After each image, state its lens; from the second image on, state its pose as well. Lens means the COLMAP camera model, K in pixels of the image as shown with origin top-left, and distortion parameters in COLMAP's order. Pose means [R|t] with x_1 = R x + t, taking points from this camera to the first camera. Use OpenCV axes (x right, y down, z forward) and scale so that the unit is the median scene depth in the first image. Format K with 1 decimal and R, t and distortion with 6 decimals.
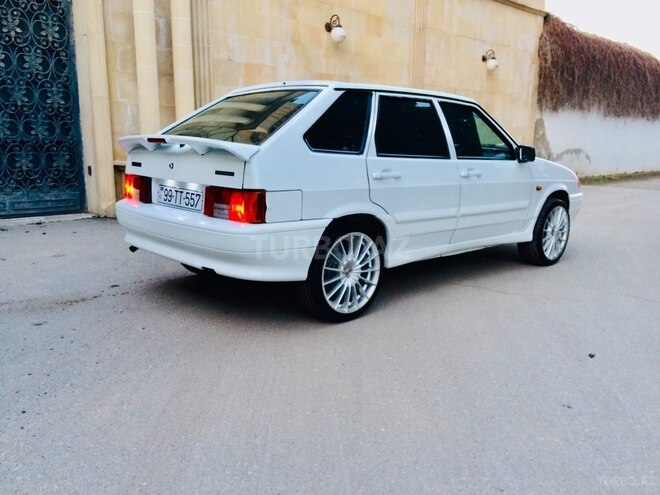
lens RADIAL K [[554.6, 0, 330.0], [0, 554.6, 247.5], [0, 0, 1]] dist [0.092742, -0.139366]
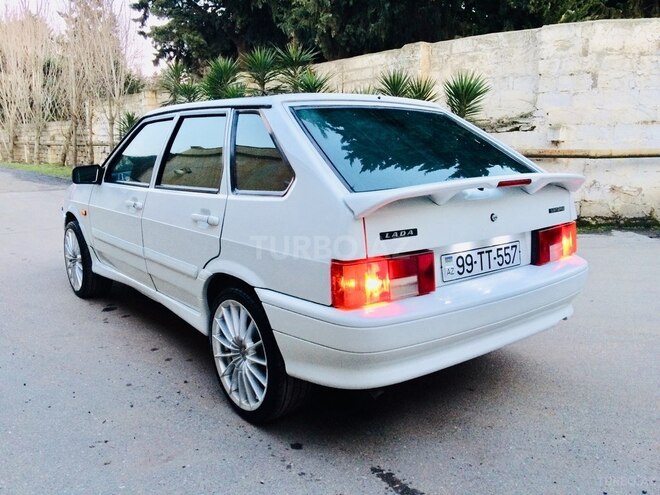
lens RADIAL K [[549.3, 0, 330.0], [0, 549.3, 247.5], [0, 0, 1]] dist [0.092111, -0.130136]
pose [[0.077814, -0.208681, 0.974883, -0.674360], [0.191712, 0.962731, 0.190777, -0.193267], [-0.978362, 0.172052, 0.114920, 0.774135]]
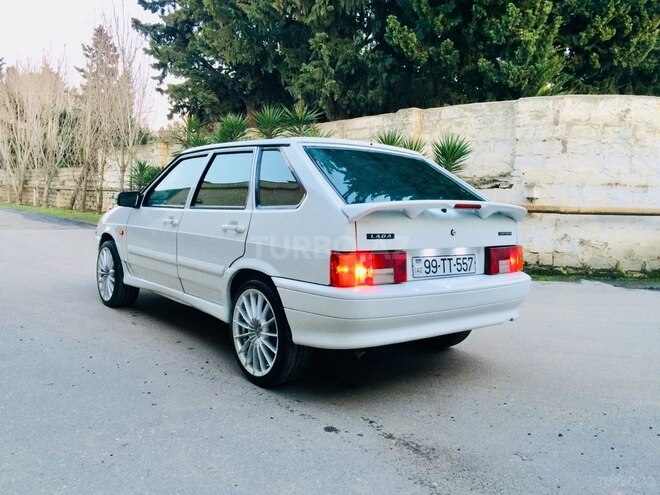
lens RADIAL K [[549.3, 0, 330.0], [0, 549.3, 247.5], [0, 0, 1]] dist [0.092111, -0.130136]
pose [[0.074420, -0.103077, 0.991885, -0.832872], [0.151437, 0.984276, 0.090924, -0.162253], [-0.985662, 0.143441, 0.088859, 0.772016]]
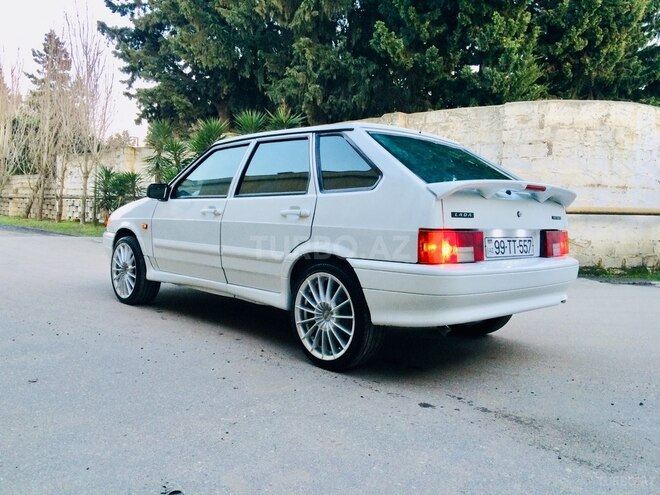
lens RADIAL K [[549.3, 0, 330.0], [0, 549.3, 247.5], [0, 0, 1]] dist [0.092111, -0.130136]
pose [[-0.013106, -0.082336, 0.996518, -0.841179], [0.153532, 0.984620, 0.083372, -0.150084], [-0.988057, 0.154091, -0.000263, 0.911515]]
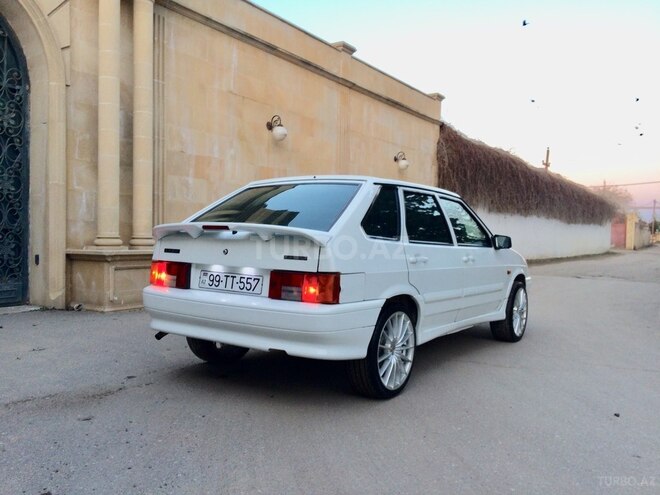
lens RADIAL K [[554.6, 0, 330.0], [0, 554.6, 247.5], [0, 0, 1]] dist [0.092742, -0.139366]
pose [[0.977621, 0.000466, 0.210373, -0.213366], [0.032855, 0.987389, -0.154868, 0.008335], [-0.207792, 0.158314, 0.965277, -0.025167]]
